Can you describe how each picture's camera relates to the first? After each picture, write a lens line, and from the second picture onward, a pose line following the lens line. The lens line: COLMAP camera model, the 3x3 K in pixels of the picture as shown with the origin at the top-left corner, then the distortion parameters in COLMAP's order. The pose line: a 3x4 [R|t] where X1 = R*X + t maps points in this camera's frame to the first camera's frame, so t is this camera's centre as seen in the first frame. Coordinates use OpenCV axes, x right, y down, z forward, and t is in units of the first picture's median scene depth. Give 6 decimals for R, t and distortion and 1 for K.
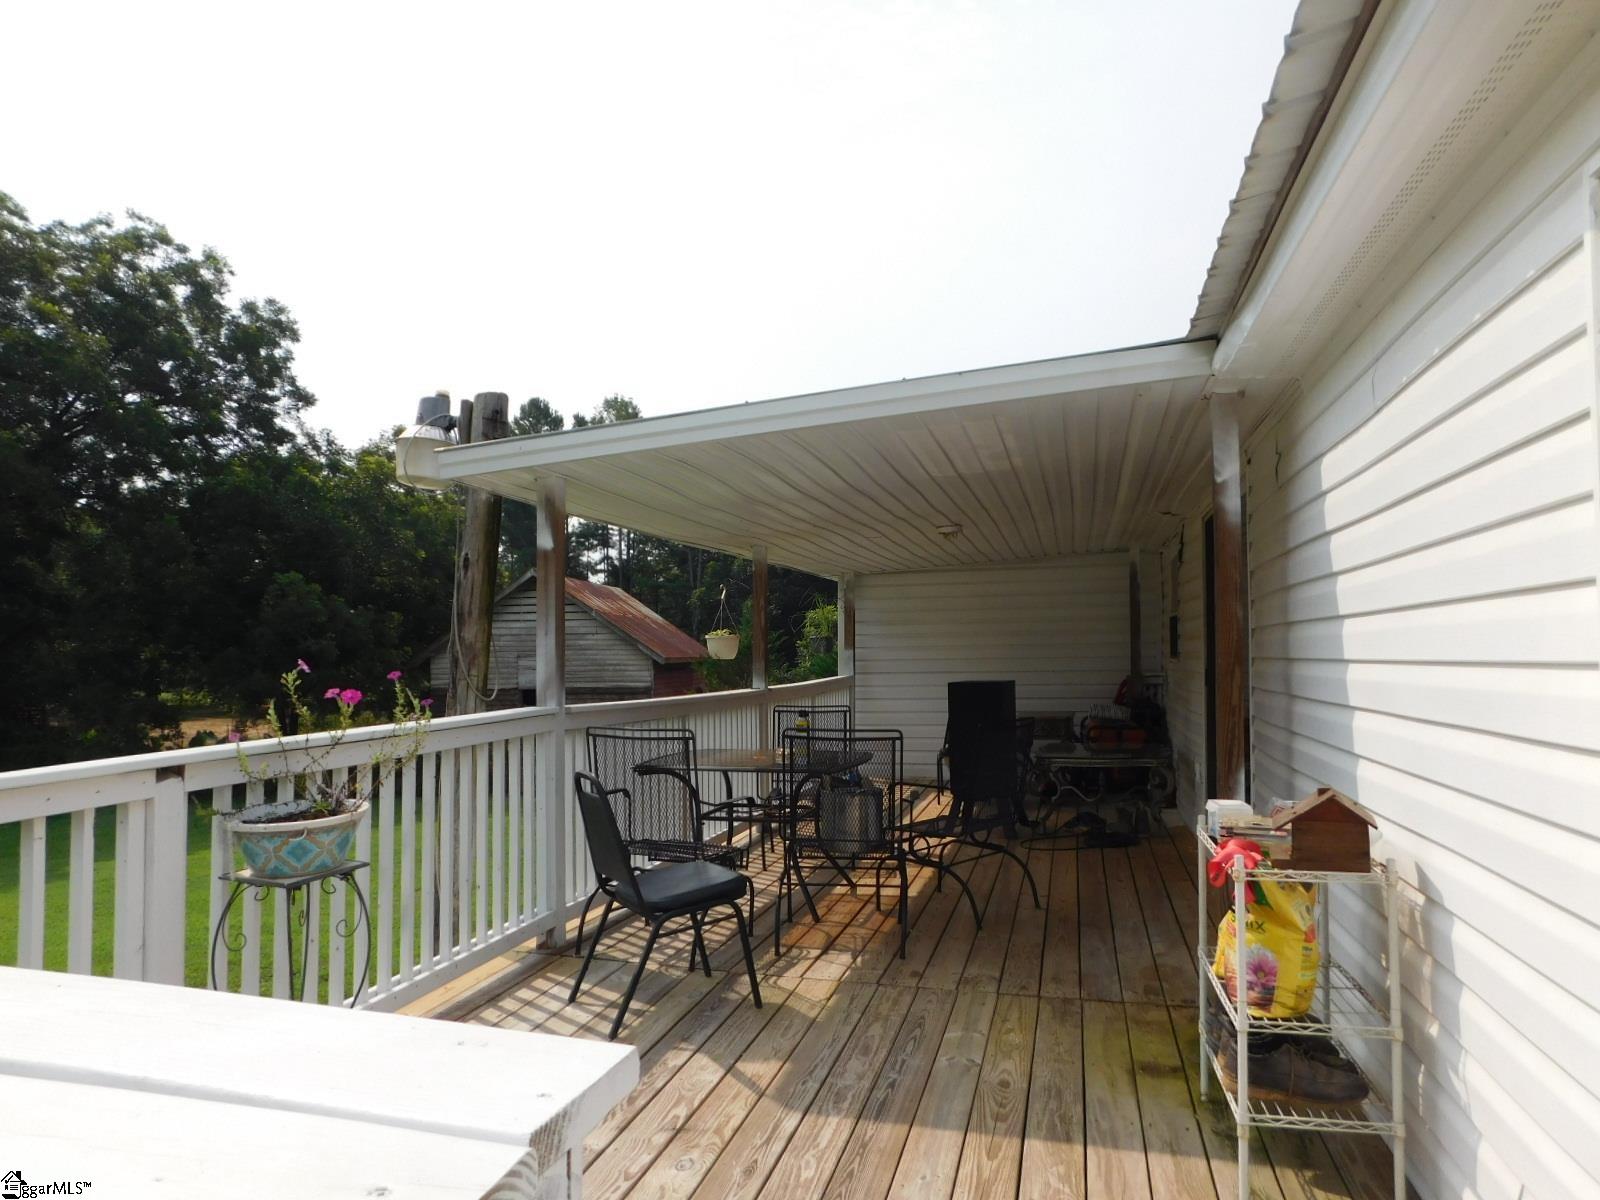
lens RADIAL K [[1044.7, 0, 804.8], [0, 1044.7, 588.8], [0, 0, 1]] dist [-0.074783, 0.044842]
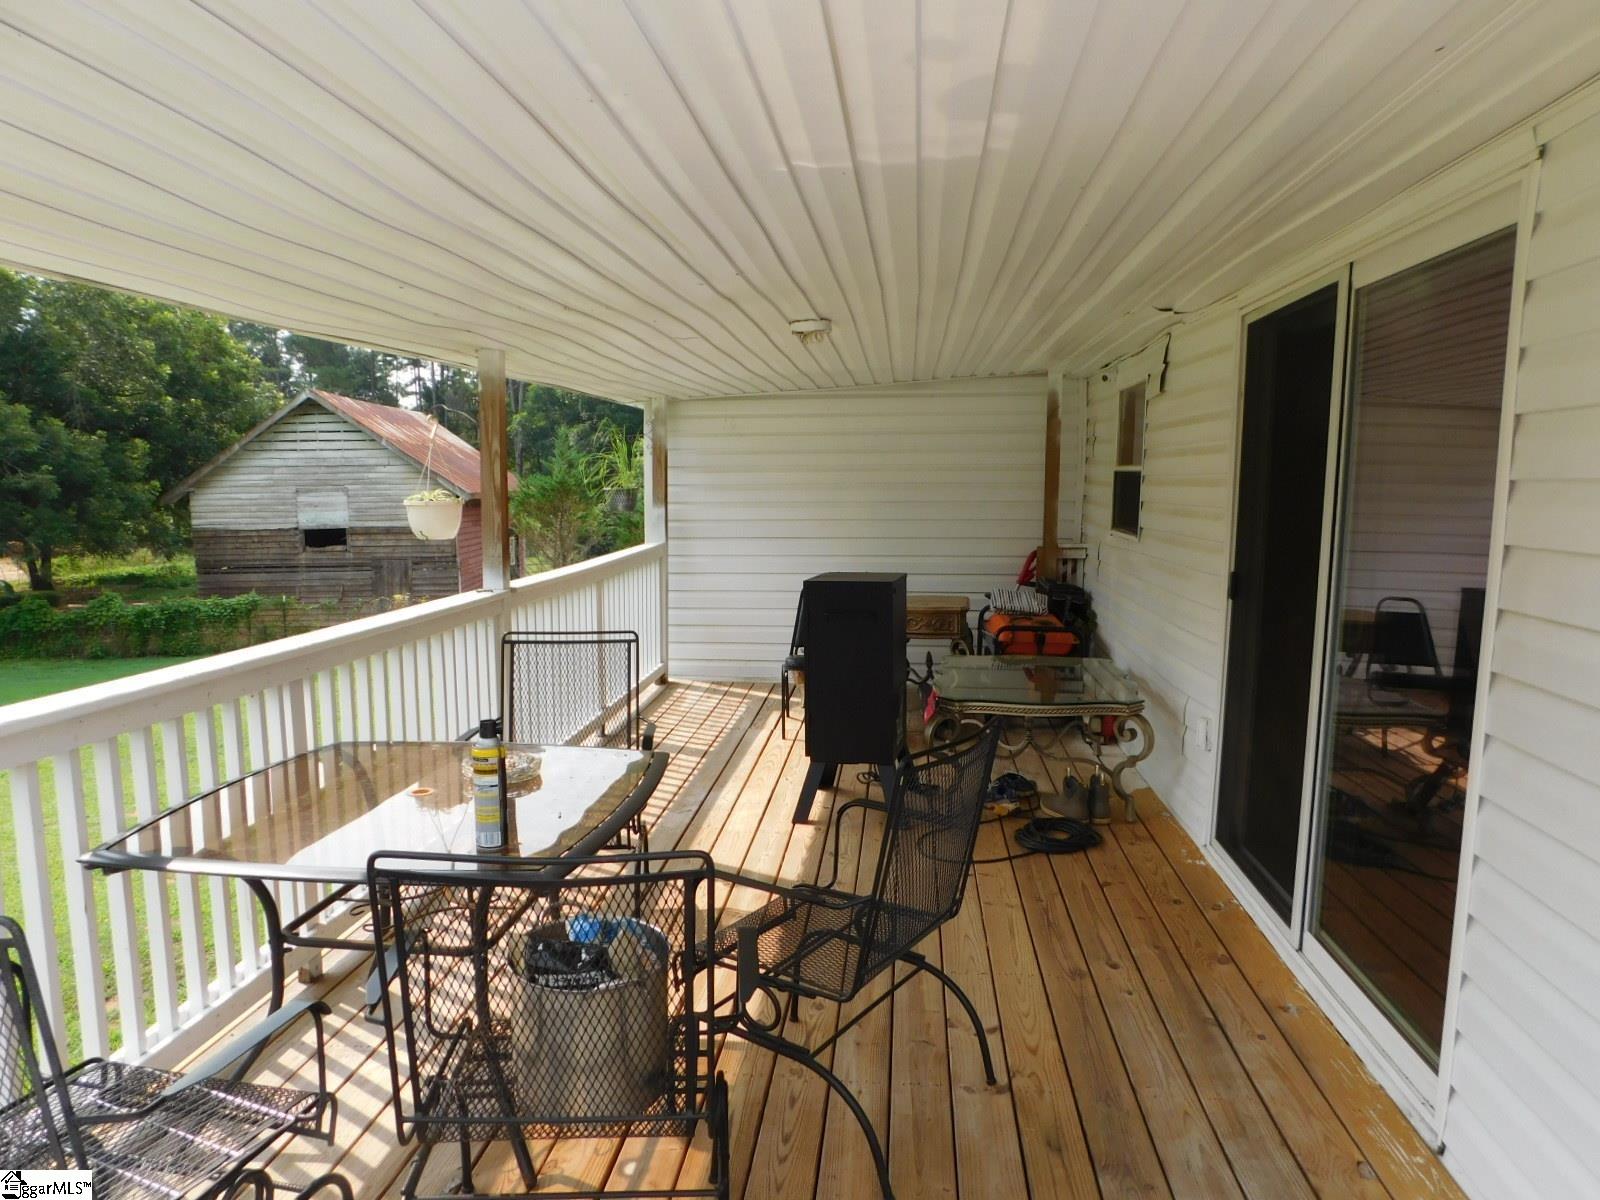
lens RADIAL K [[1044.7, 0, 804.8], [0, 1044.7, 588.8], [0, 0, 1]] dist [-0.074783, 0.044842]
pose [[0.987844, -0.008733, 0.155204, 0.029858], [-0.016780, 0.986596, 0.162316, -0.003910], [-0.154541, -0.162948, 0.974456, 0.281195]]
